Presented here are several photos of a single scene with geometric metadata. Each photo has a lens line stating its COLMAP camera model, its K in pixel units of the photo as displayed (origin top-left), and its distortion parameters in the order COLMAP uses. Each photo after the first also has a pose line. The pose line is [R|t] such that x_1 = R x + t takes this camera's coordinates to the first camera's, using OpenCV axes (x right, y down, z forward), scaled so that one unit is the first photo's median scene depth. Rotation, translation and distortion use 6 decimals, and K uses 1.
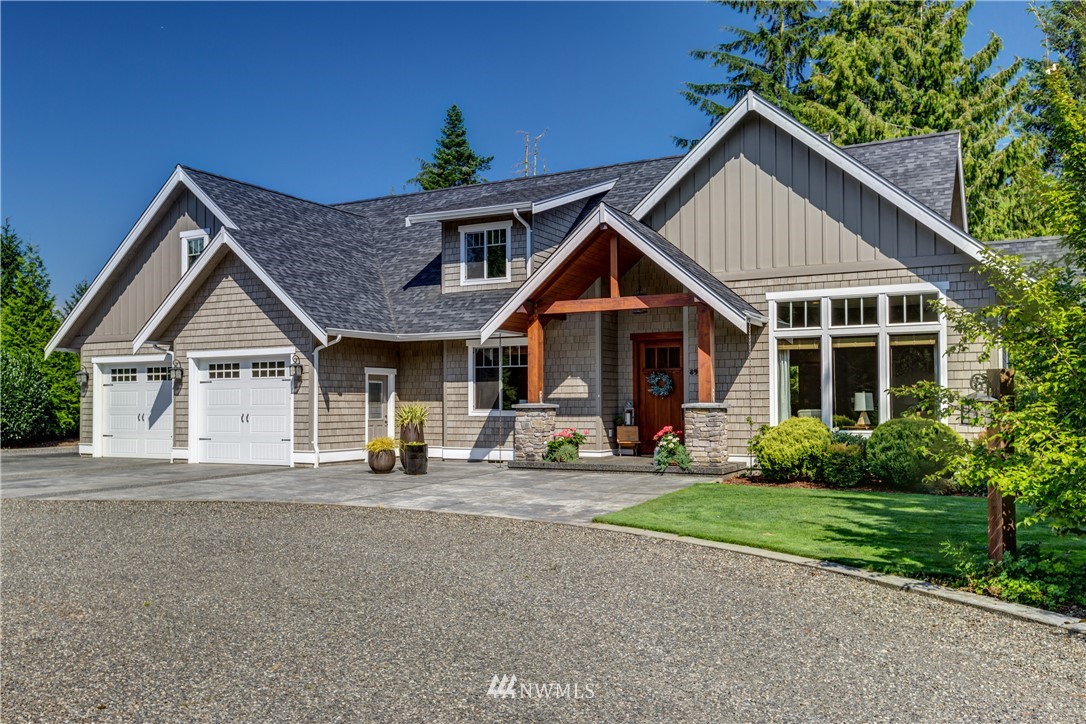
lens RADIAL K [[876.1, 0, 542.5], [0, 876.1, 376.8], [0, 0, 1]] dist [-0.029639, 0.101286]
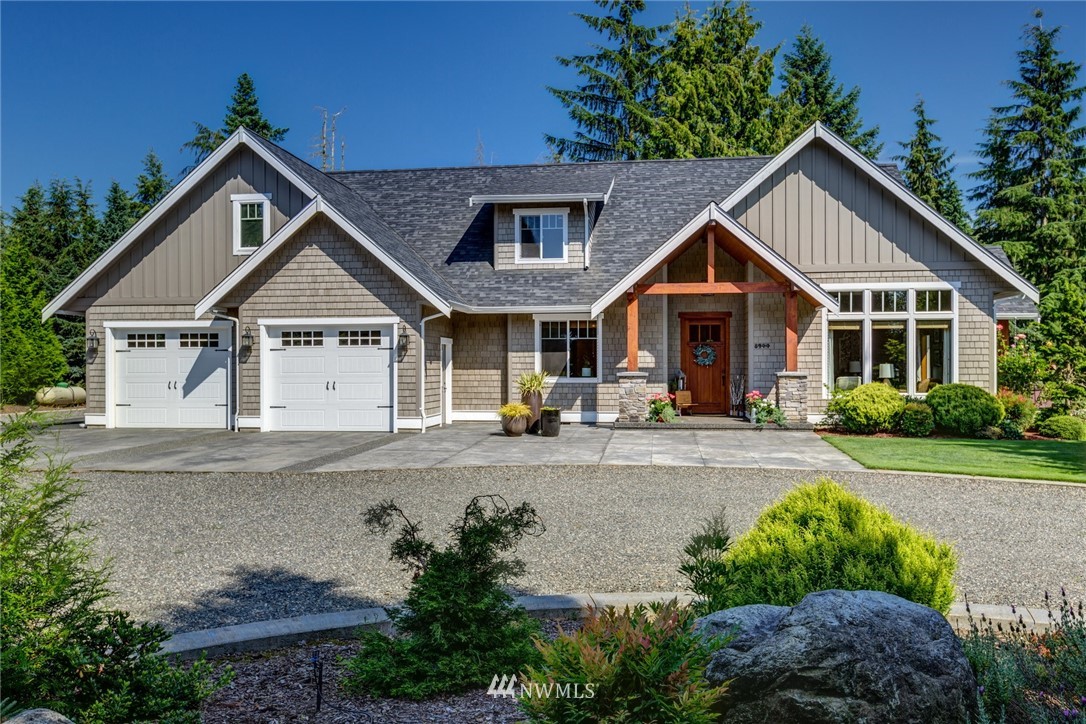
lens RADIAL K [[799.5, 0, 543.0], [0, 799.5, 362.0], [0, 0, 1]] dist [-0.008456, -0.002255]
pose [[0.939876, 0.004392, 0.341487, -0.427114], [-0.012099, 0.999718, 0.020441, -0.002306], [-0.341300, -0.023344, 0.939664, 0.049228]]
